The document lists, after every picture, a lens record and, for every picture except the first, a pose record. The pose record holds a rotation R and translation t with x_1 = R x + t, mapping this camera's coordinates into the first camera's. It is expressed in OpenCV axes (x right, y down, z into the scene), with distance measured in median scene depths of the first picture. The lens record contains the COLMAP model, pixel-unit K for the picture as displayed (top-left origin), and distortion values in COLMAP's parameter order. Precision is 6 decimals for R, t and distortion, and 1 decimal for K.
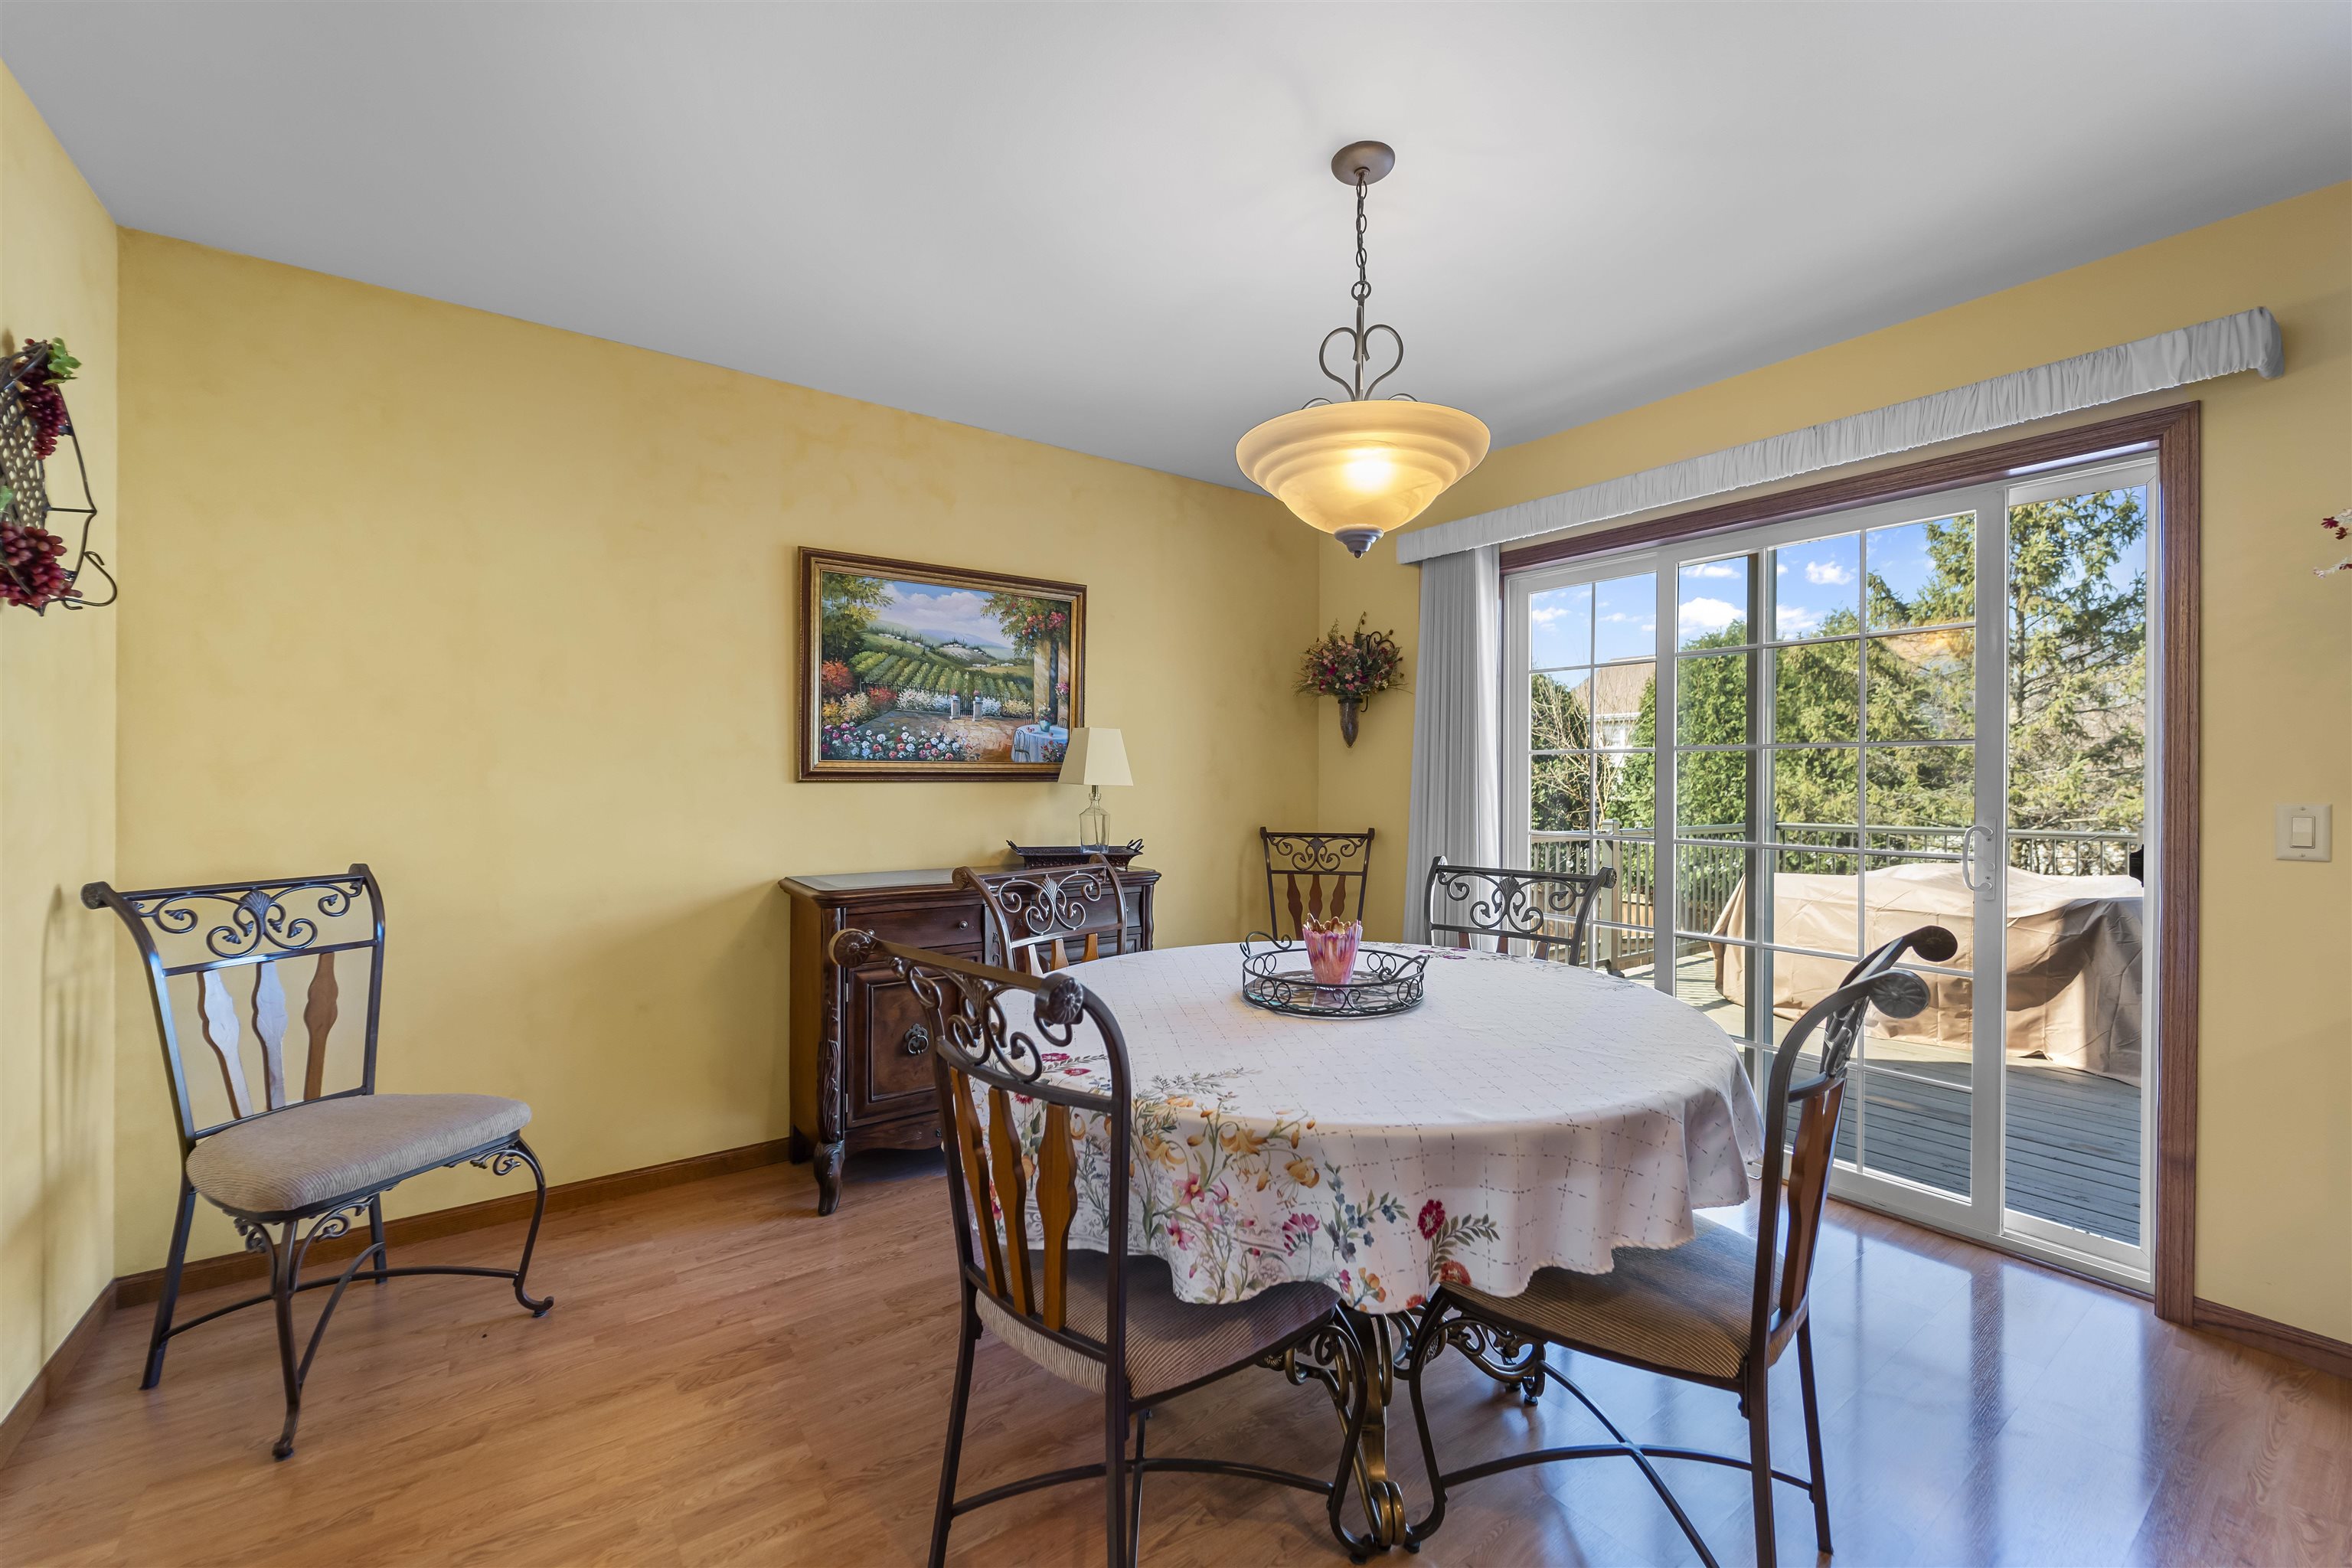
lens RADIAL K [[938.6, 0, 1177.5], [0, 938.6, 778.9], [0, 0, 1]] dist [-0.000479, -0.000550]
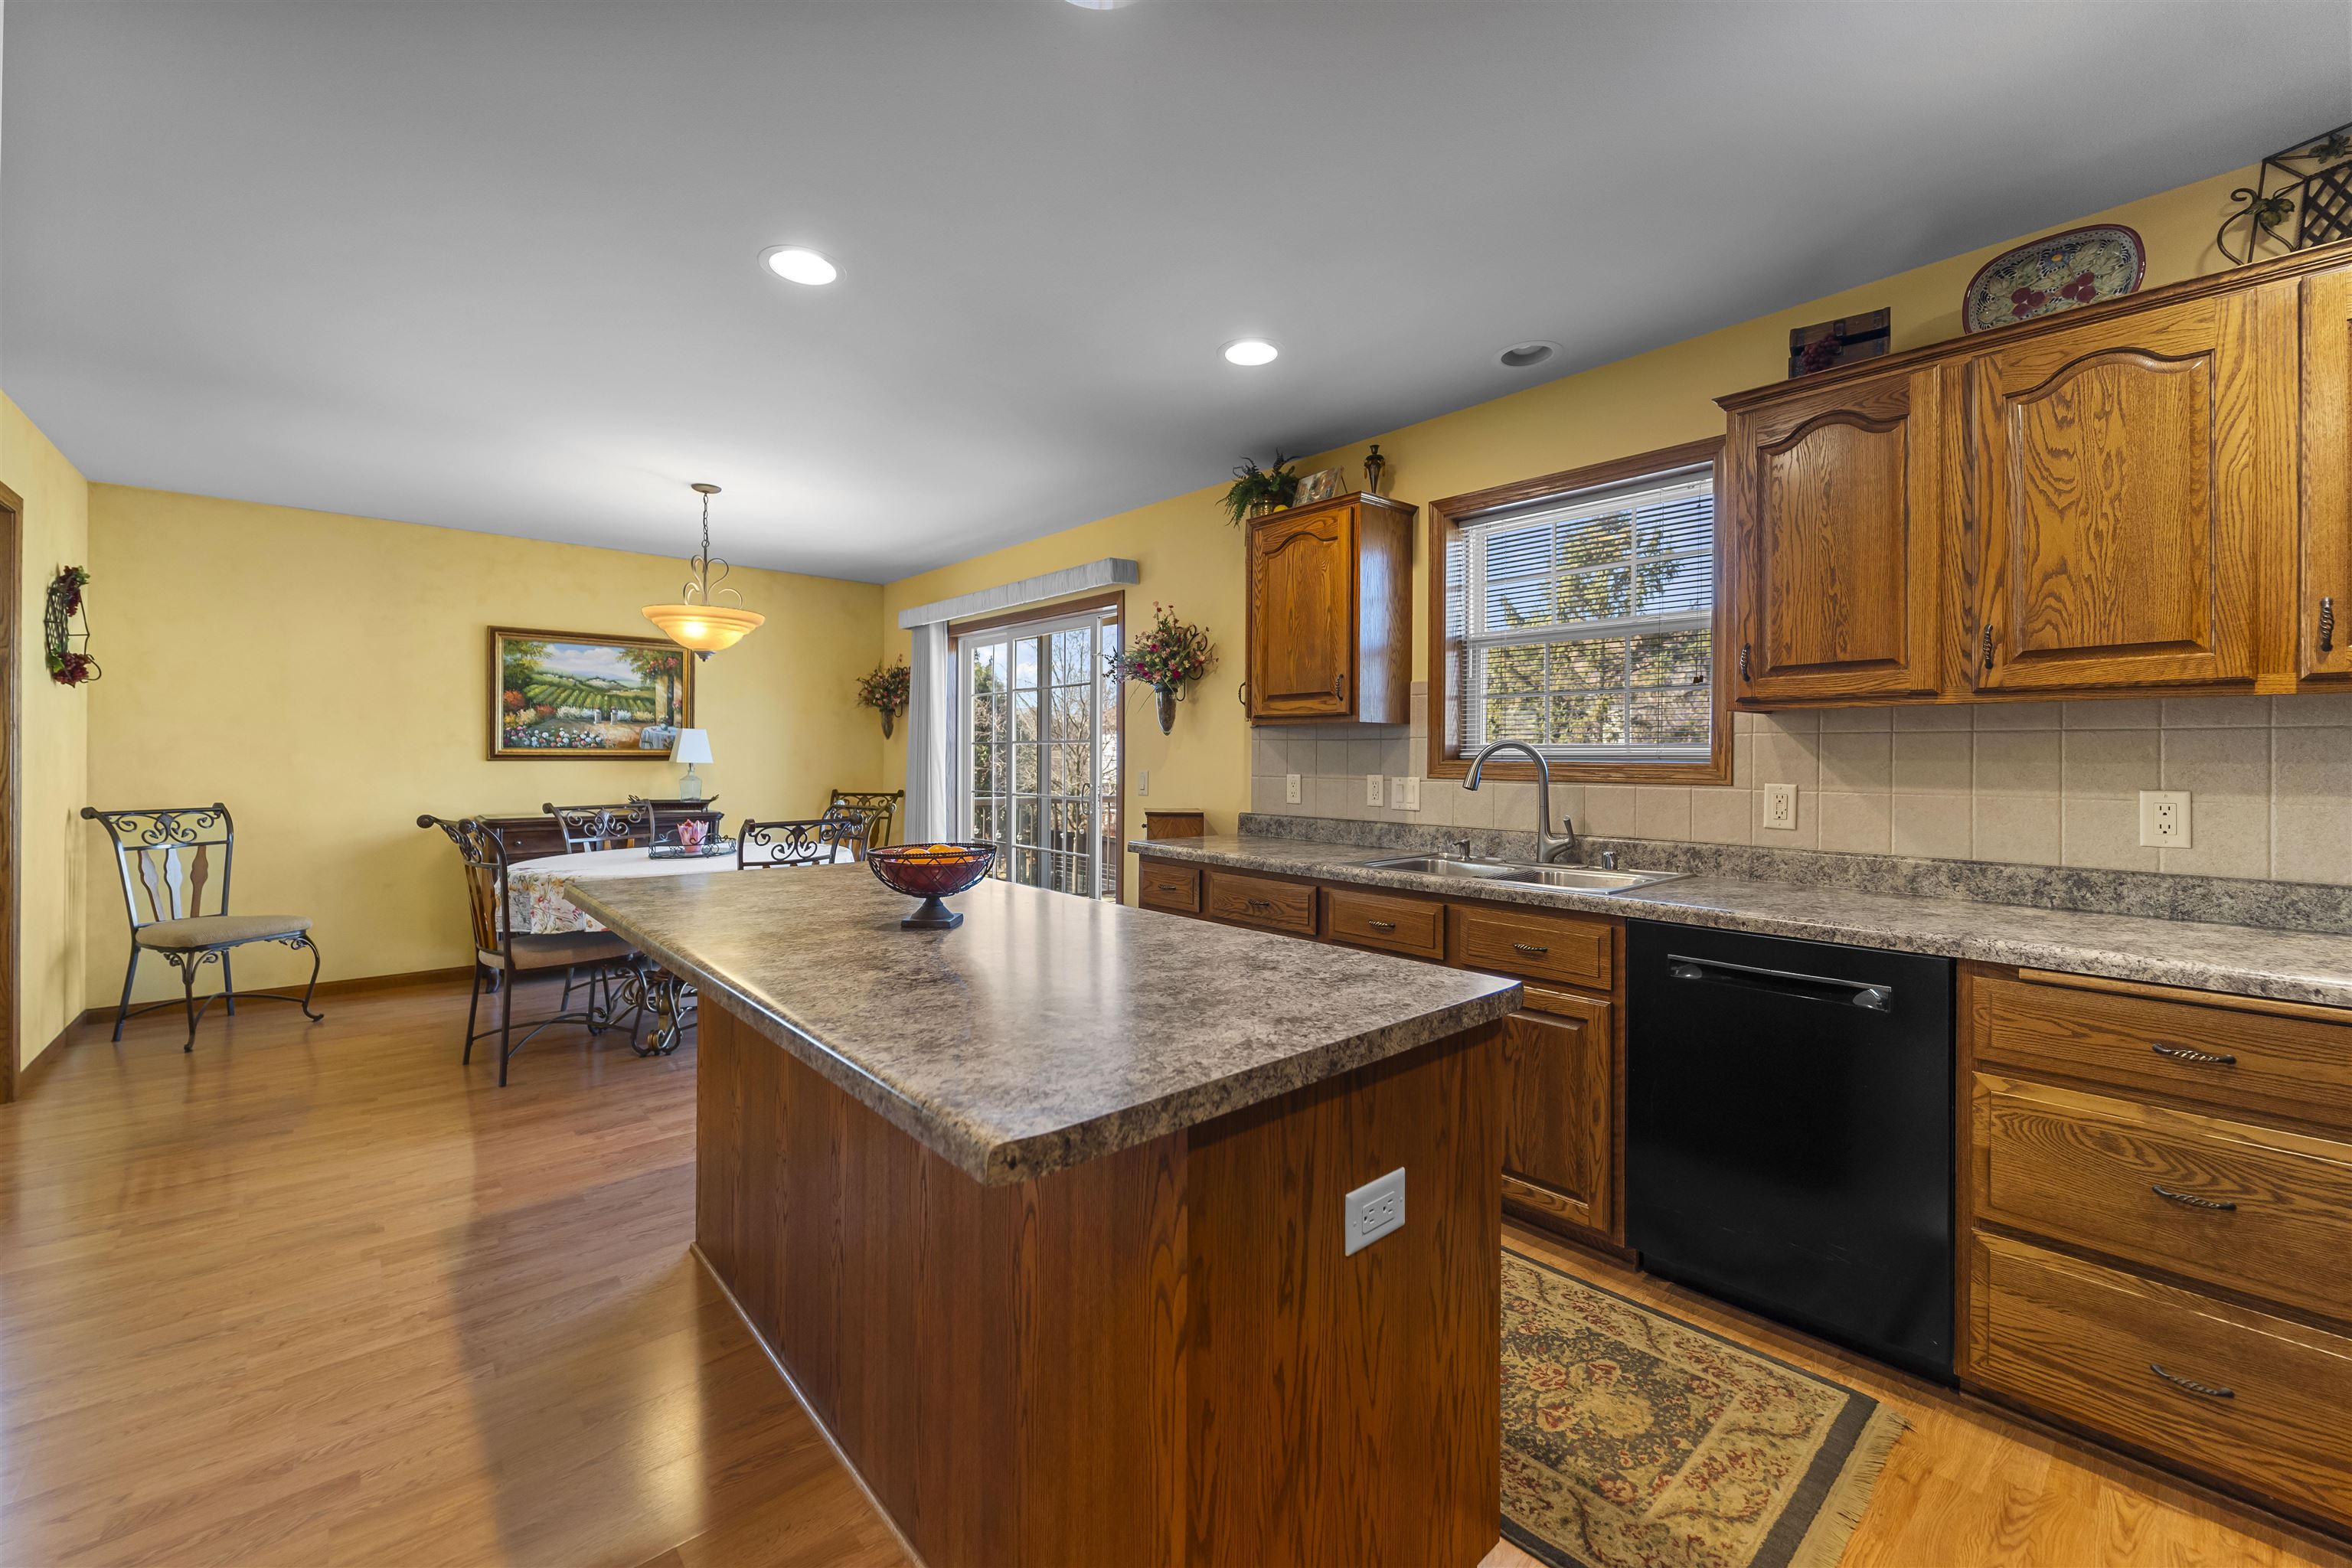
lens RADIAL K [[938.6, 0, 1172.3], [0, 938.6, 759.6], [0, 0, 1]] dist [-0.000479, -0.000550]
pose [[0.995364, 0.004564, 0.096070, 0.656515], [-0.005088, 0.999973, 0.005213, -0.013142], [-0.096043, -0.005678, 0.995361, -0.812692]]
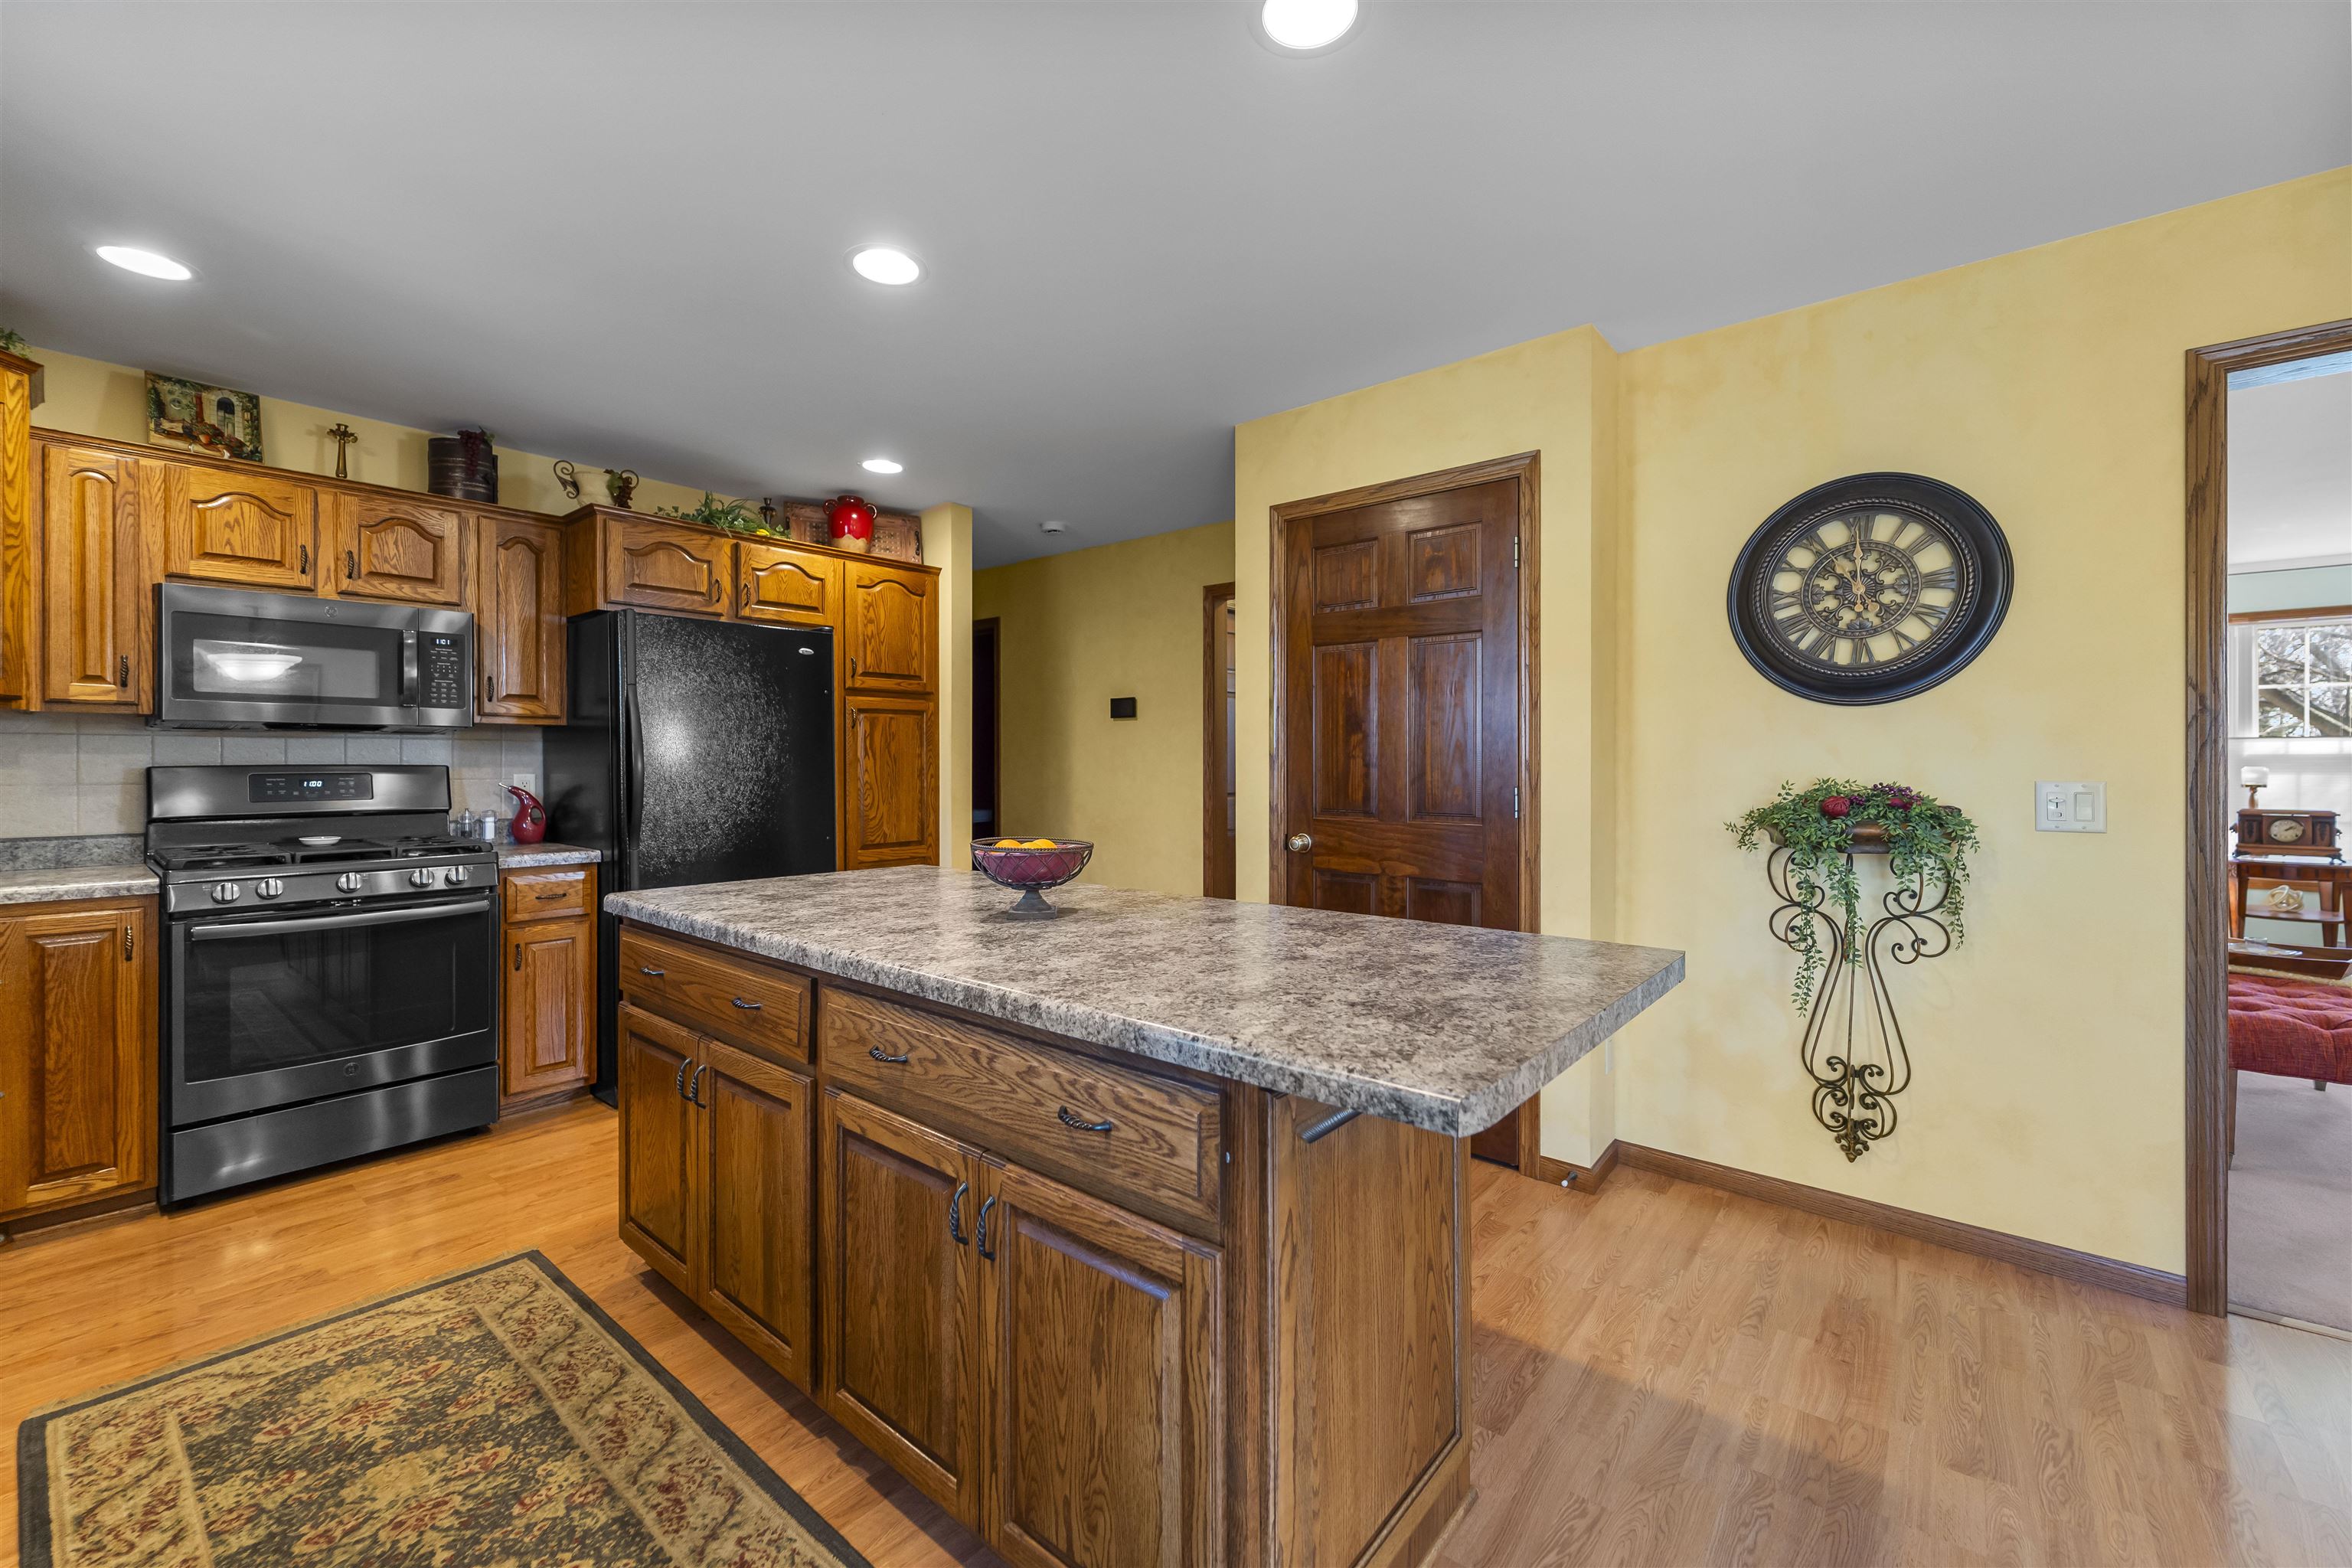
lens RADIAL K [[938.6, 0, 1171.0], [0, 938.6, 778.1], [0, 0, 1]] dist [-0.000479, -0.000550]
pose [[-0.969671, 0.004316, -0.244376, 0.621269], [0.001459, 0.999928, 0.011871, -0.005107], [0.244410, 0.011154, -0.969608, 0.411515]]
